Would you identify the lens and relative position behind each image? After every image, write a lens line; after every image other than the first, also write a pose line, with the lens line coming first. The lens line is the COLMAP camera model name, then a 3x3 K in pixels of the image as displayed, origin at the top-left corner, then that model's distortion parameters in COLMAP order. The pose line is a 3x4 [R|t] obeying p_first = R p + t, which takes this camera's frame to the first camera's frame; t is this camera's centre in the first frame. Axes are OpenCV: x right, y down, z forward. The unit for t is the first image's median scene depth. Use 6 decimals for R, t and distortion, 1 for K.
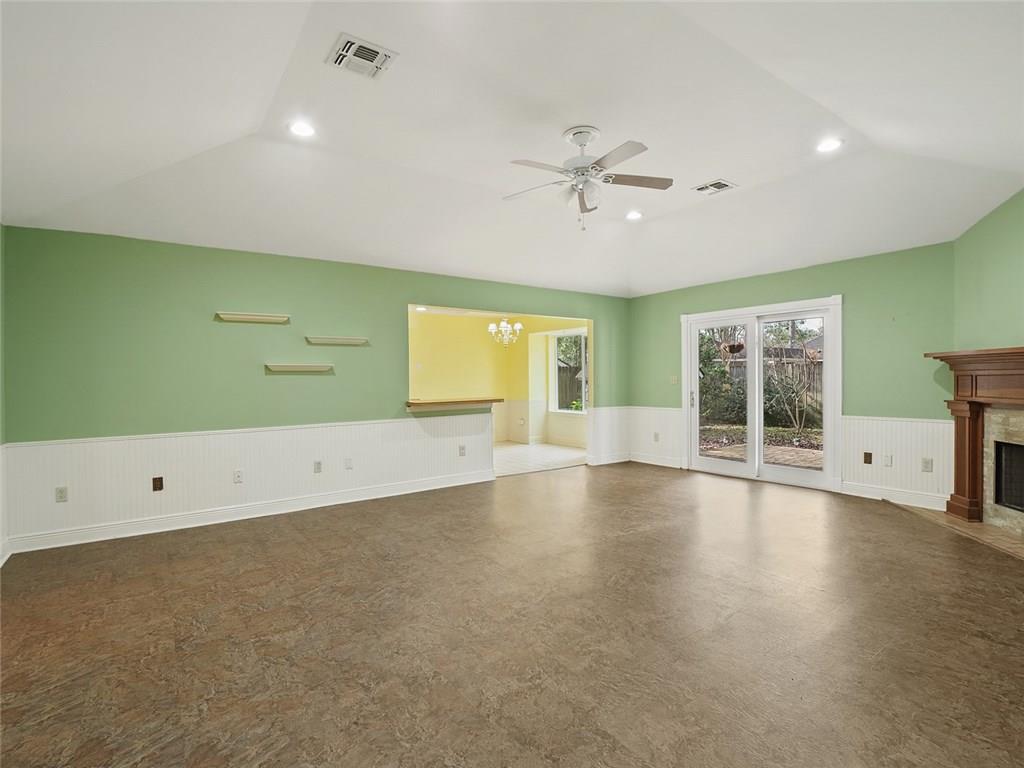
lens RADIAL K [[513.7, 0, 512.0], [0, 513.7, 384.0], [0, 0, 1]] dist [-0.017499, 0.000064]
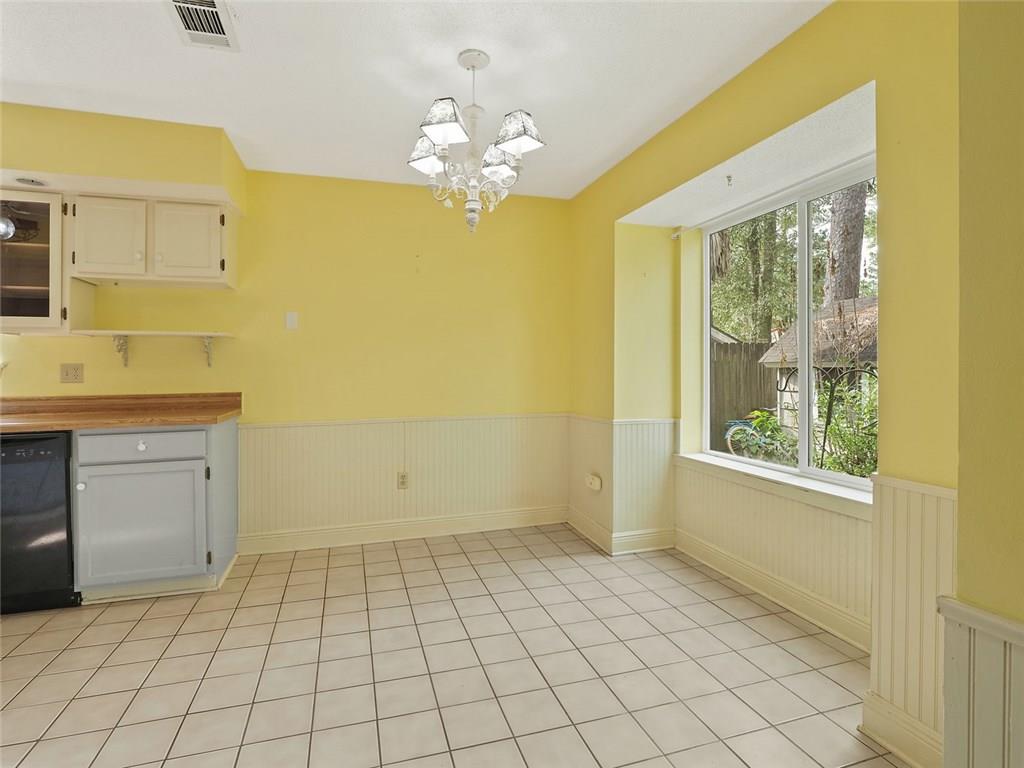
lens RADIAL K [[513.7, 0, 512.0], [0, 513.7, 384.0], [0, 0, 1]] dist [-0.017499, 0.000064]
pose [[0.952141, 0.005814, -0.305604, 0.173182], [-0.001382, 0.999891, 0.014719, 0.005682], [0.305656, -0.013592, 0.952045, 1.614092]]
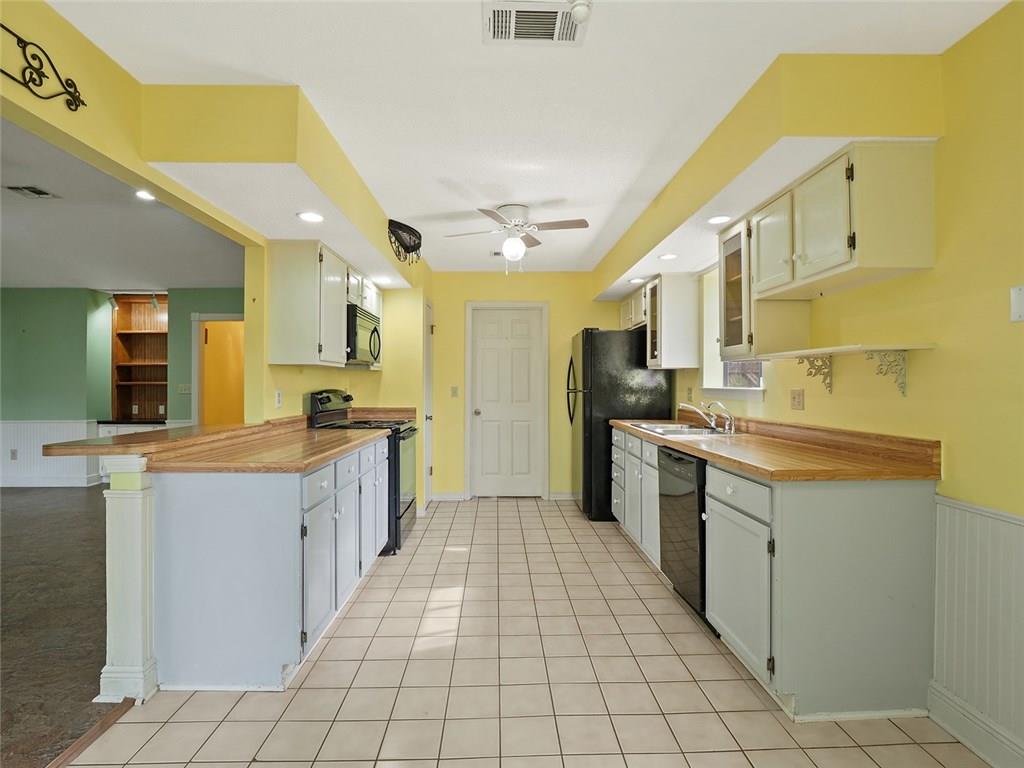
lens RADIAL K [[513.7, 0, 512.0], [0, 513.7, 384.0], [0, 0, 1]] dist [-0.017499, 0.000064]
pose [[-0.560856, 0.007065, -0.827883, 0.158792], [-0.001744, 0.999951, 0.009714, -0.003478], [0.827911, 0.006892, -0.560816, 1.785087]]
